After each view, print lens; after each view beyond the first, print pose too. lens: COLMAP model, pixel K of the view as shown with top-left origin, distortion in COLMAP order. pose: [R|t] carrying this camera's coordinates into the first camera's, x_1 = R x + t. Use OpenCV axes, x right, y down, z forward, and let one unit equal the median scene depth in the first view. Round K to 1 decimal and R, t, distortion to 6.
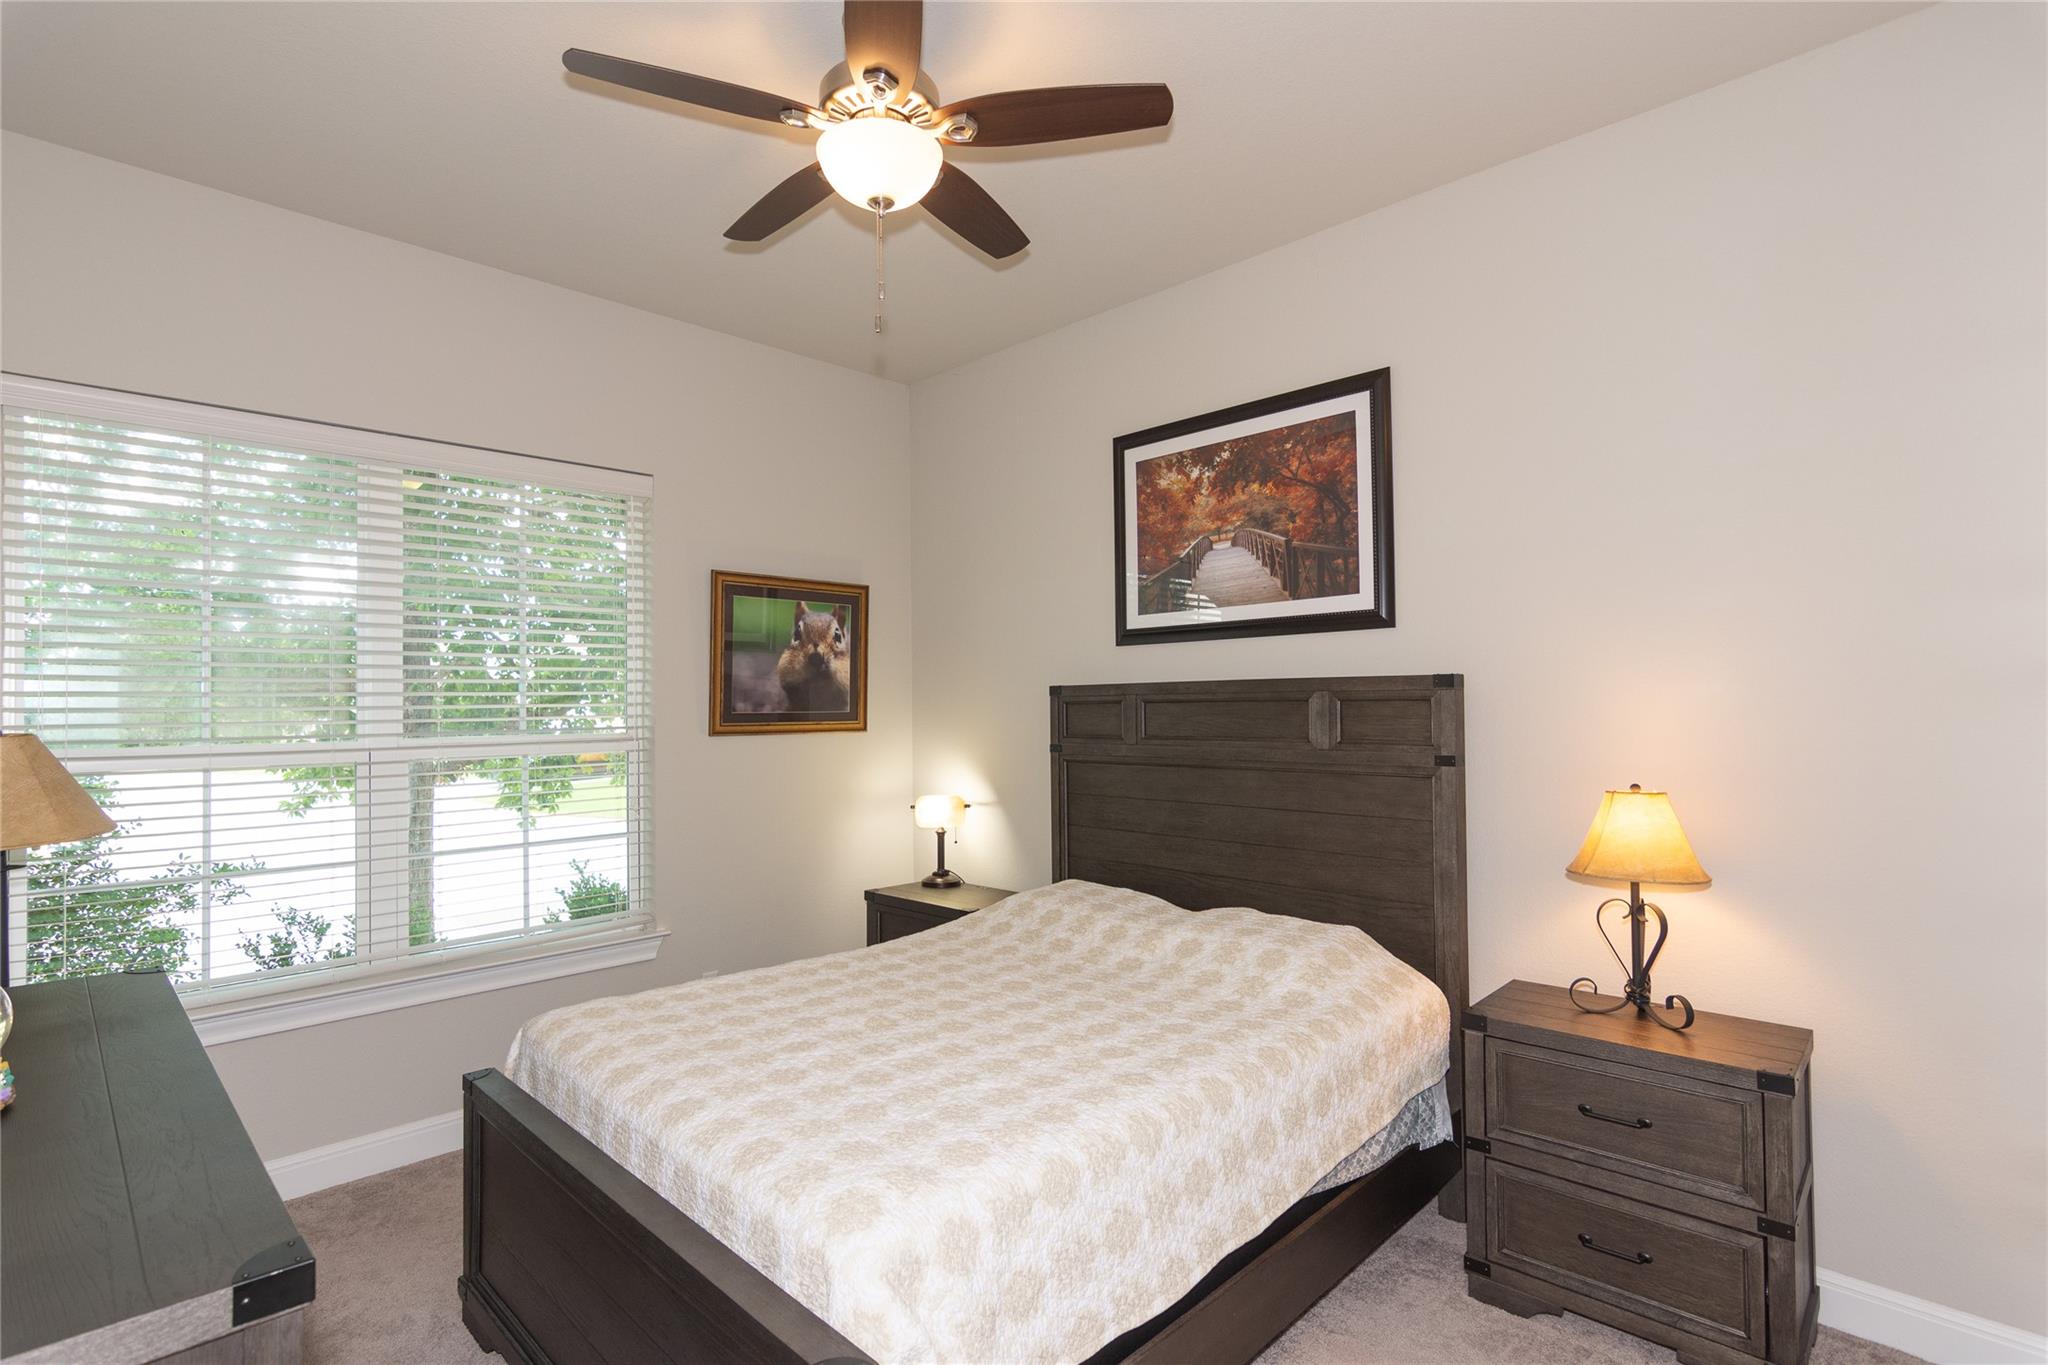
lens RADIAL K [[990.1, 0, 1016.8], [0, 990.1, 691.2], [0, 0, 1]] dist [-0.002343, 0.001379]
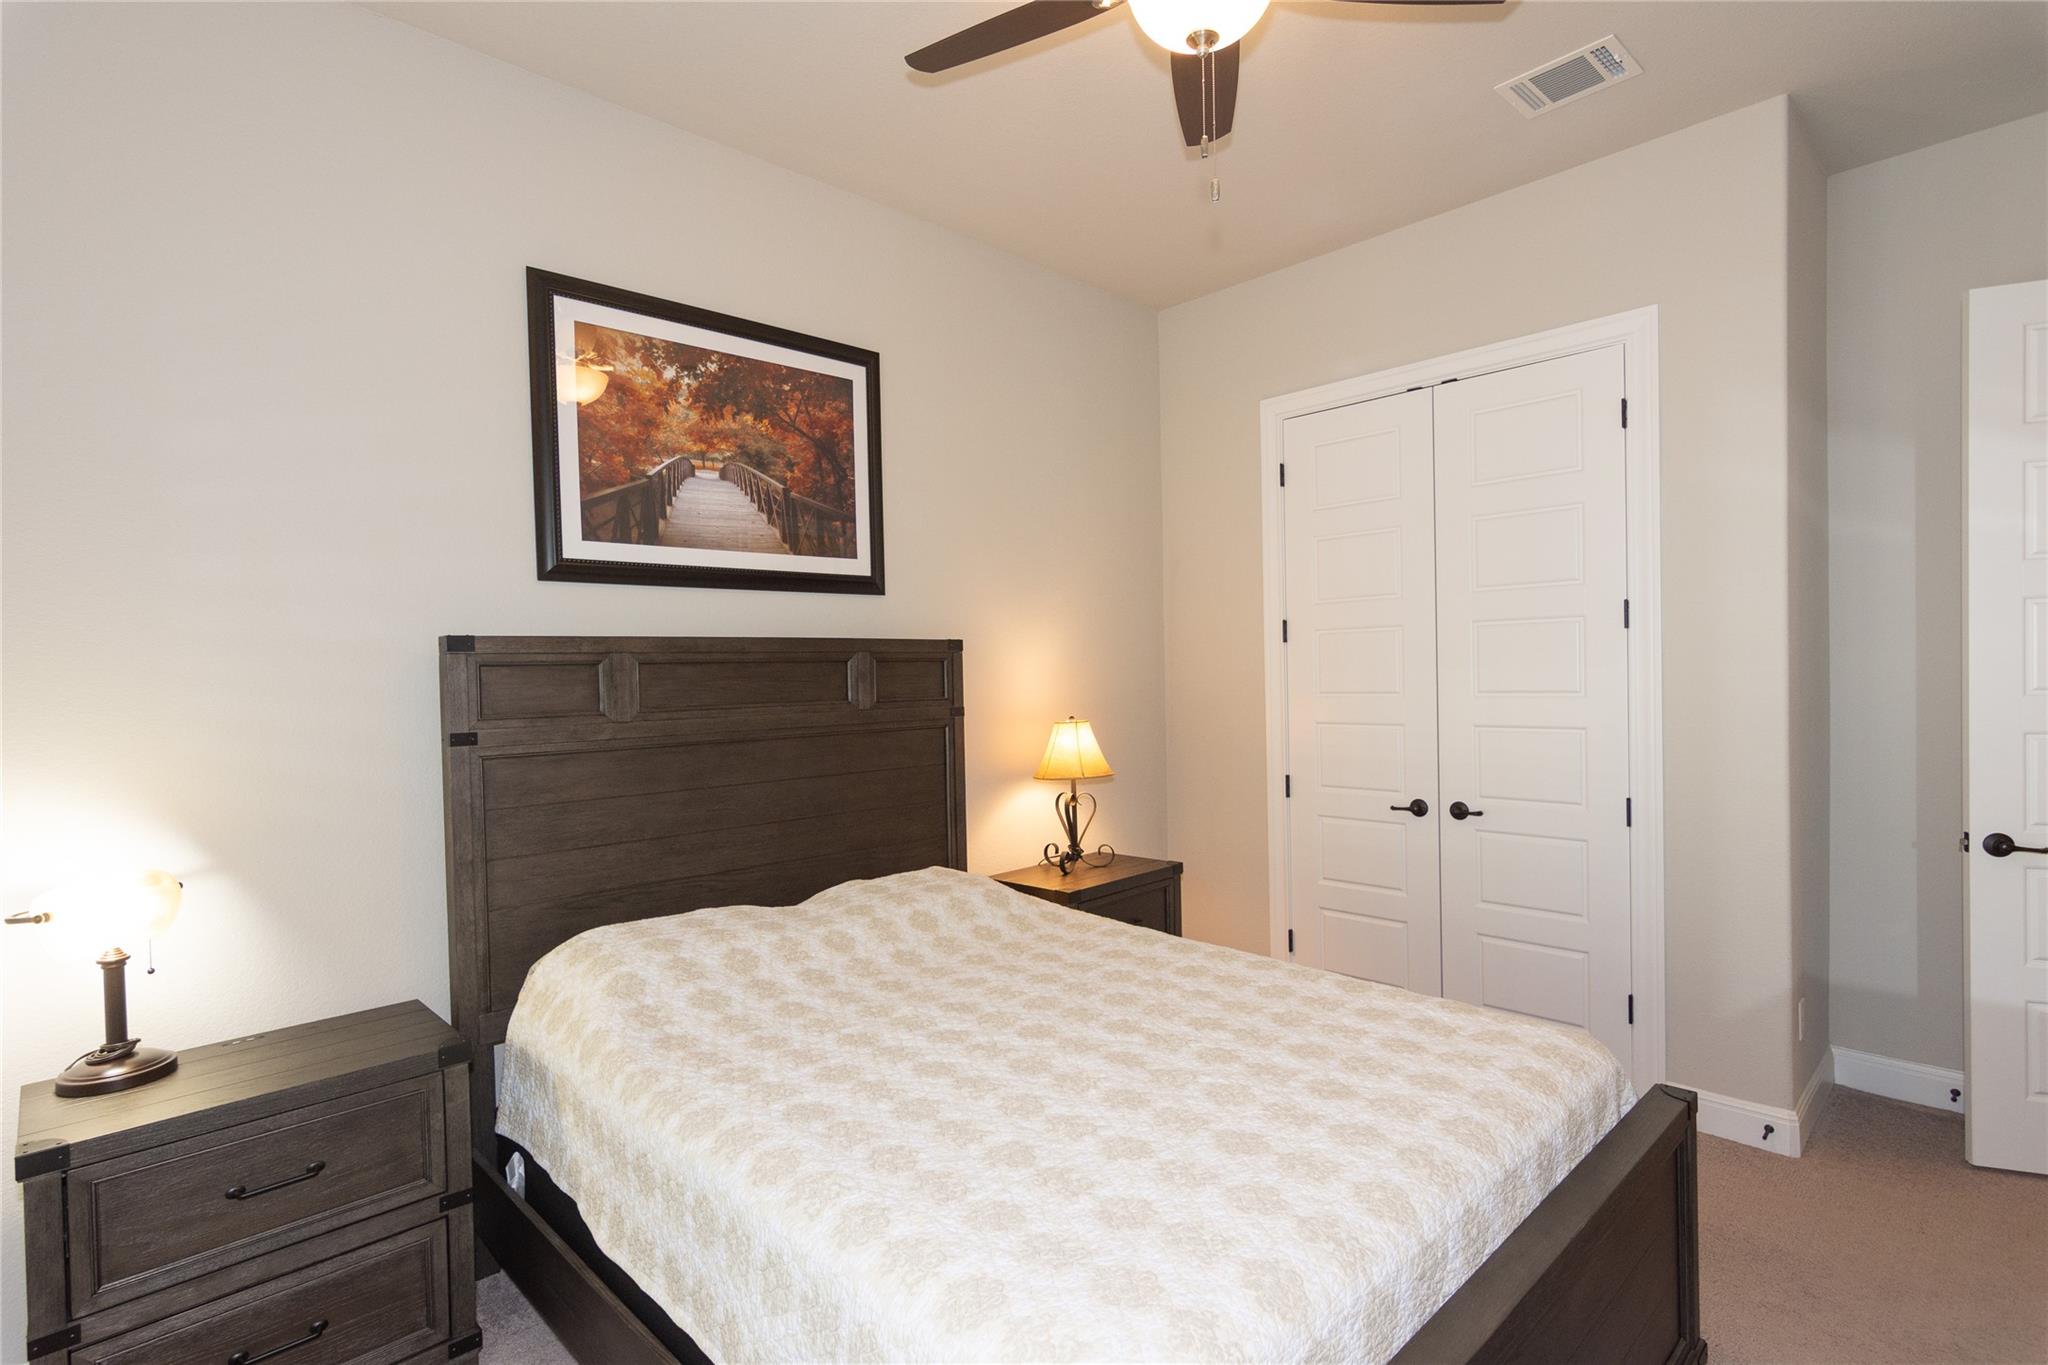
lens RADIAL K [[990.1, 0, 1016.8], [0, 990.1, 691.2], [0, 0, 1]] dist [-0.002343, 0.001379]
pose [[0.013569, -0.020320, 0.999701, -0.647154], [0.001621, 0.999793, 0.020300, 0.018350], [-0.999907, 0.001345, 0.013599, 0.760172]]
